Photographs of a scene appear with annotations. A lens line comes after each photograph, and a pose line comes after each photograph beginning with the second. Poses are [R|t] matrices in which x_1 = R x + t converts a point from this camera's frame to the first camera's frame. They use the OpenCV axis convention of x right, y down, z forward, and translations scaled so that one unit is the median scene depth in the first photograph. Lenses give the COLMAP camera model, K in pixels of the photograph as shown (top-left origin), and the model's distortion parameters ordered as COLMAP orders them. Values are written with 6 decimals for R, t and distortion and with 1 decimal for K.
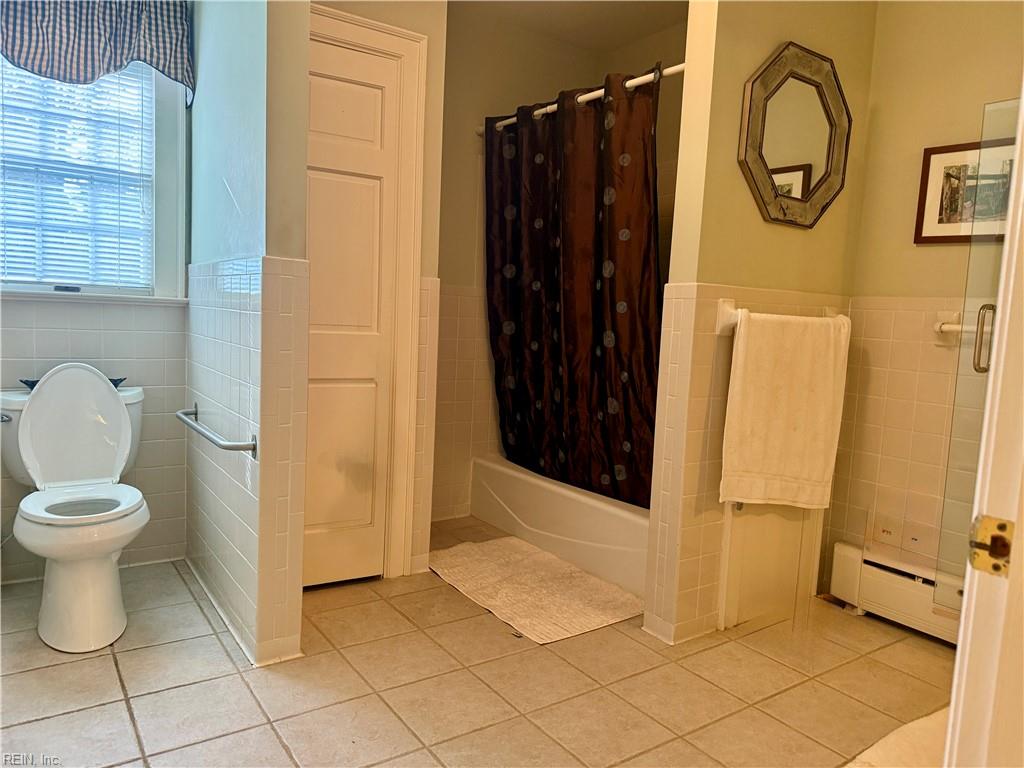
lens RADIAL K [[721.3, 0, 512.0], [0, 721.3, 384.0], [0, 0, 1]] dist [0.139446, 0.000002]
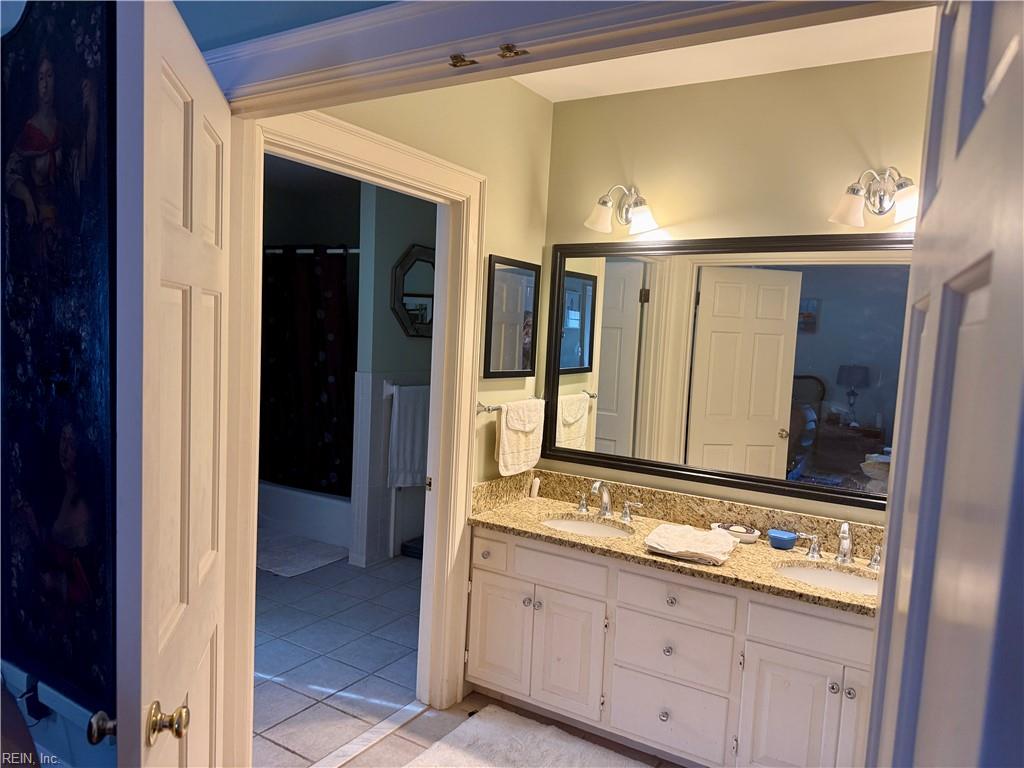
lens RADIAL K [[721.3, 0, 512.0], [0, 721.3, 384.0], [0, 0, 1]] dist [0.139446, 0.000002]
pose [[0.921581, -0.034824, 0.386620, -0.126215], [0.035828, 0.999347, 0.004613, -0.095412], [-0.386528, 0.009600, 0.922228, -0.787553]]
